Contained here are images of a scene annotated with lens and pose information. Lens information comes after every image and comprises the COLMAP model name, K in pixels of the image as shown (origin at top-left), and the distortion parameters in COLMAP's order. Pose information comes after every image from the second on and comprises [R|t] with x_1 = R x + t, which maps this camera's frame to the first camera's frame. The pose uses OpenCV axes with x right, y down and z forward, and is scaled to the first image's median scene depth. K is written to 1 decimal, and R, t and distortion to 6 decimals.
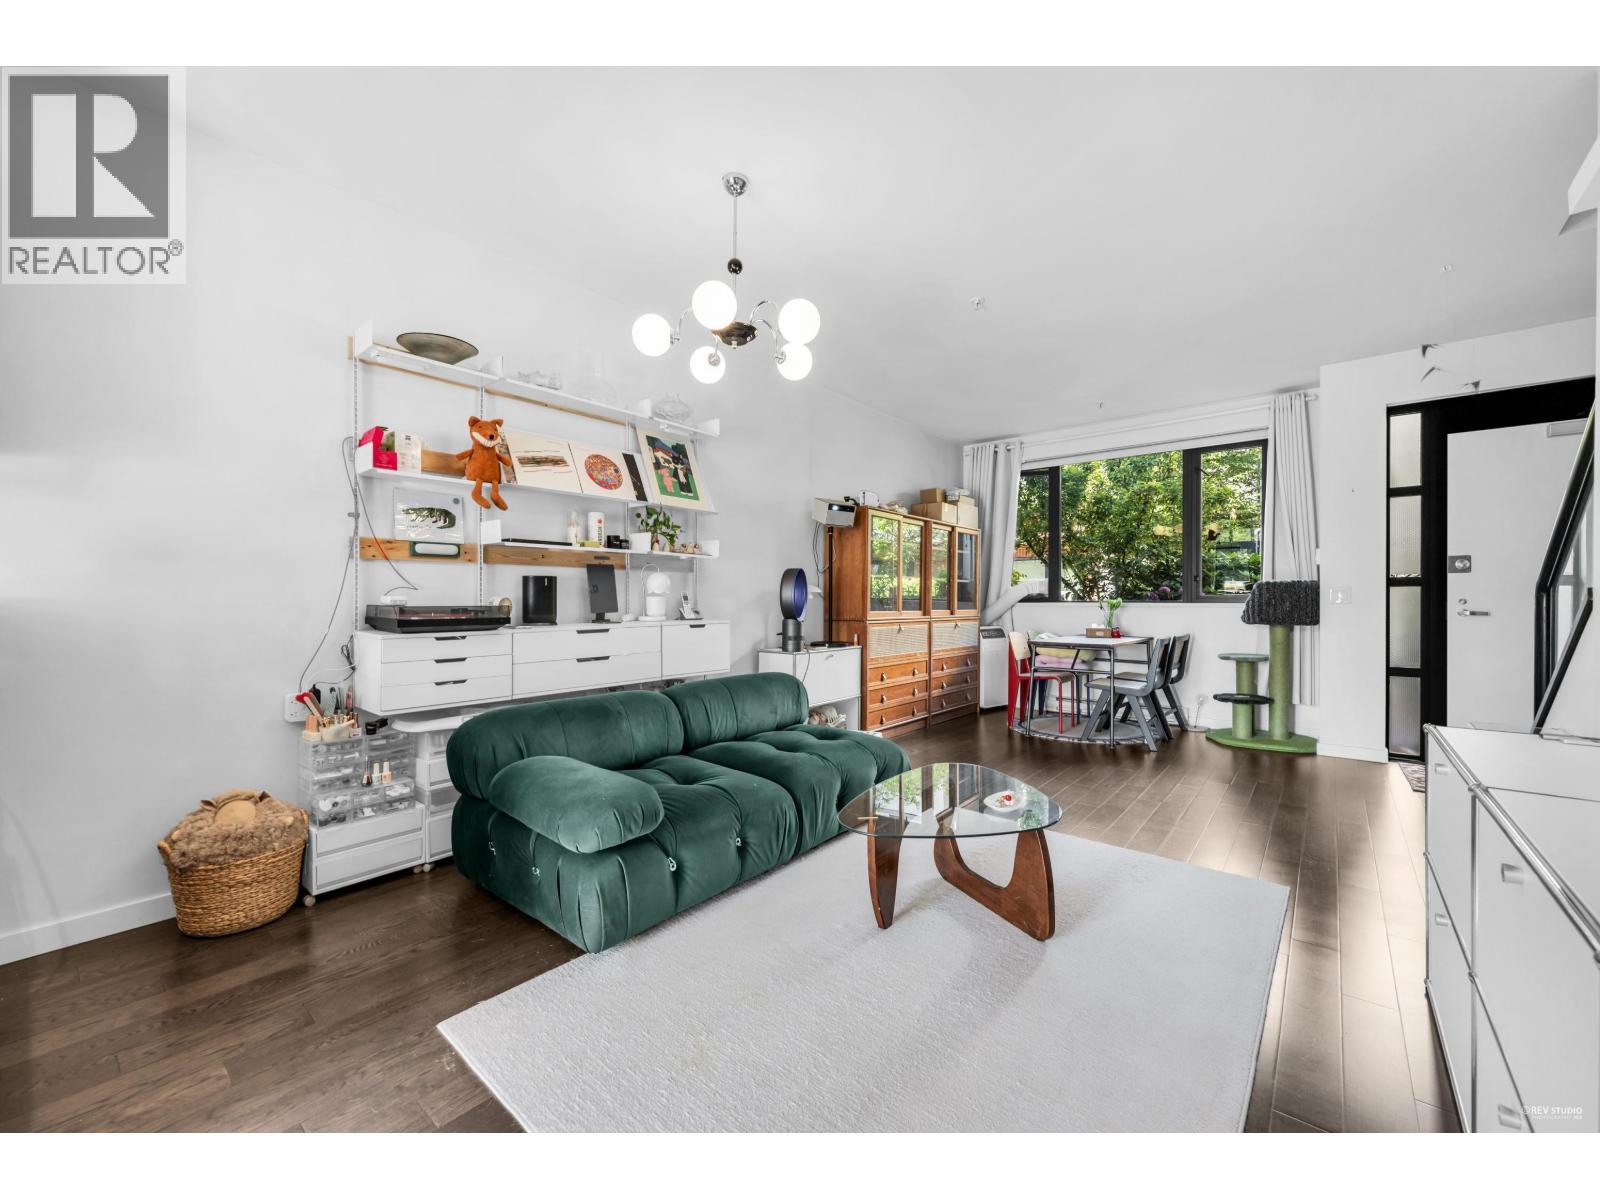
lens RADIAL K [[641.9, 0, 799.3], [0, 641.9, 603.7], [0, 0, 1]] dist [0.001463, 0.000071]
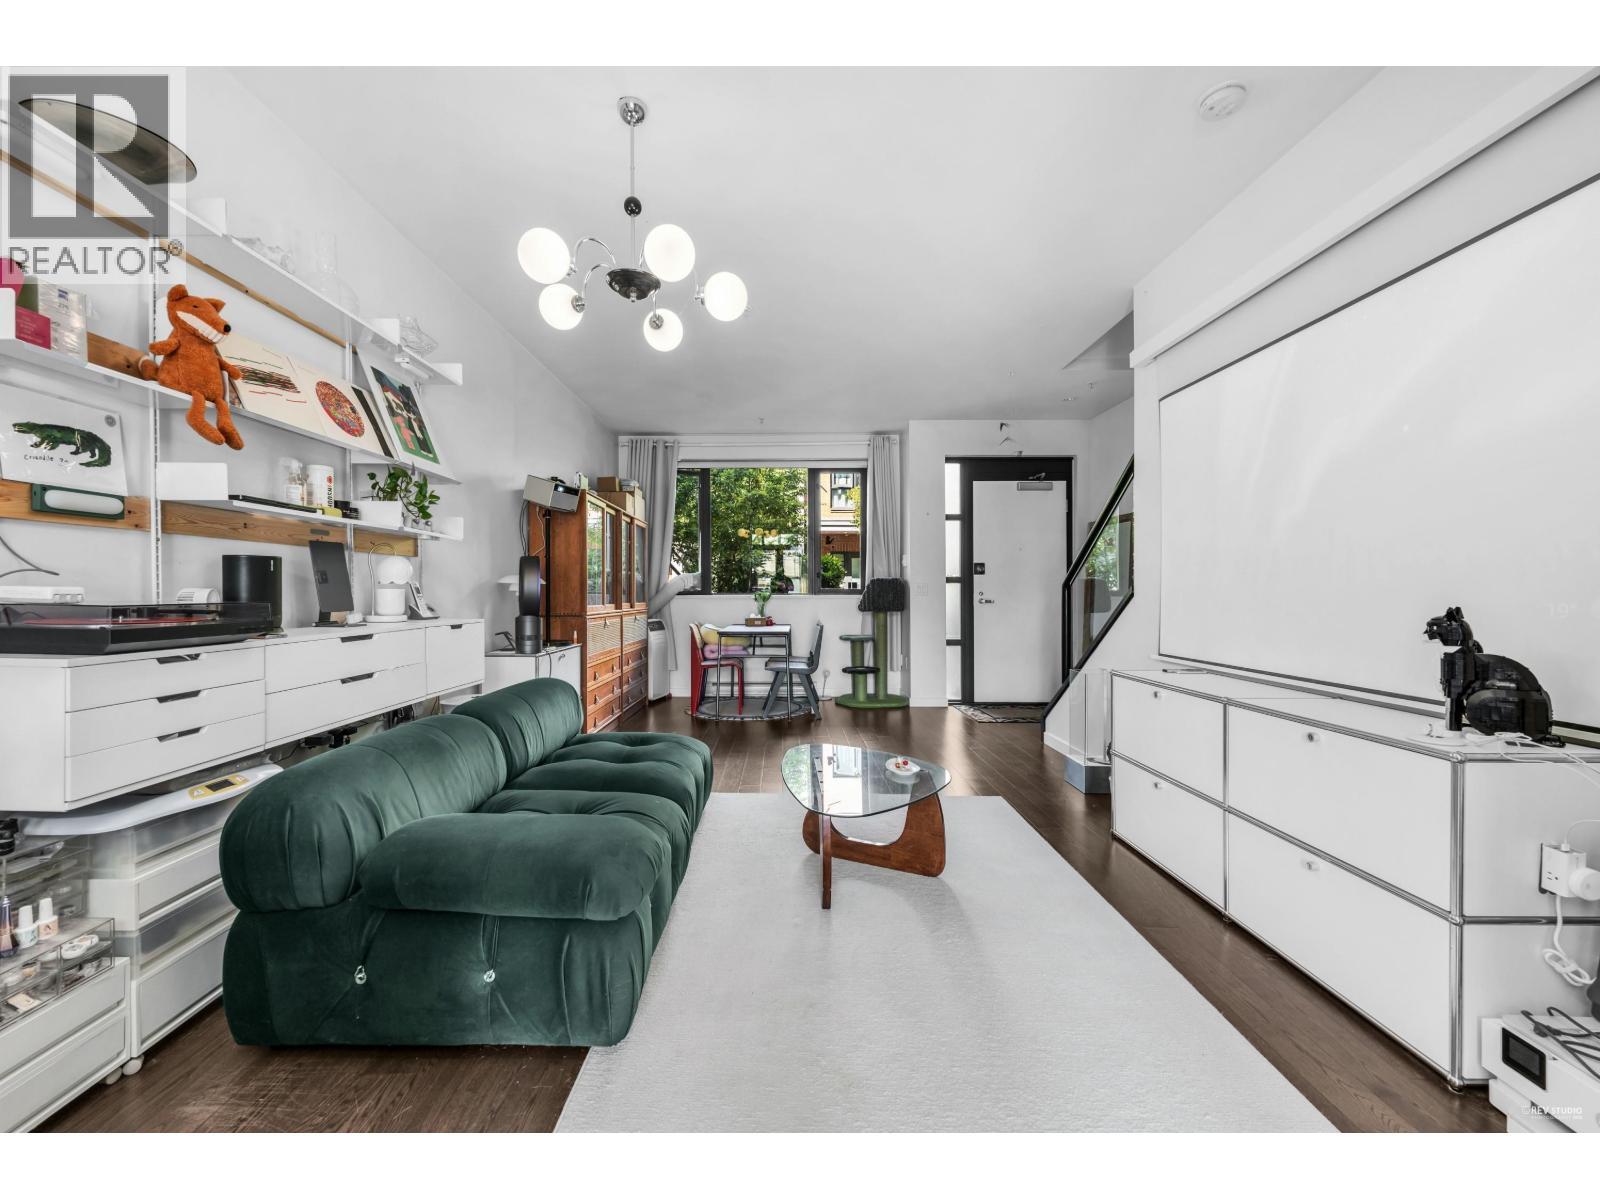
lens RADIAL K [[655.2, 0, 777.5], [0, 655.2, 598.1], [0, 0, 1]] dist [-0.001157, -0.000422]
pose [[0.771940, -0.005816, 0.635669, -0.347648], [0.004250, 0.999983, 0.003989, -0.001243], [-0.635682, -0.000377, 0.771951, 0.133765]]
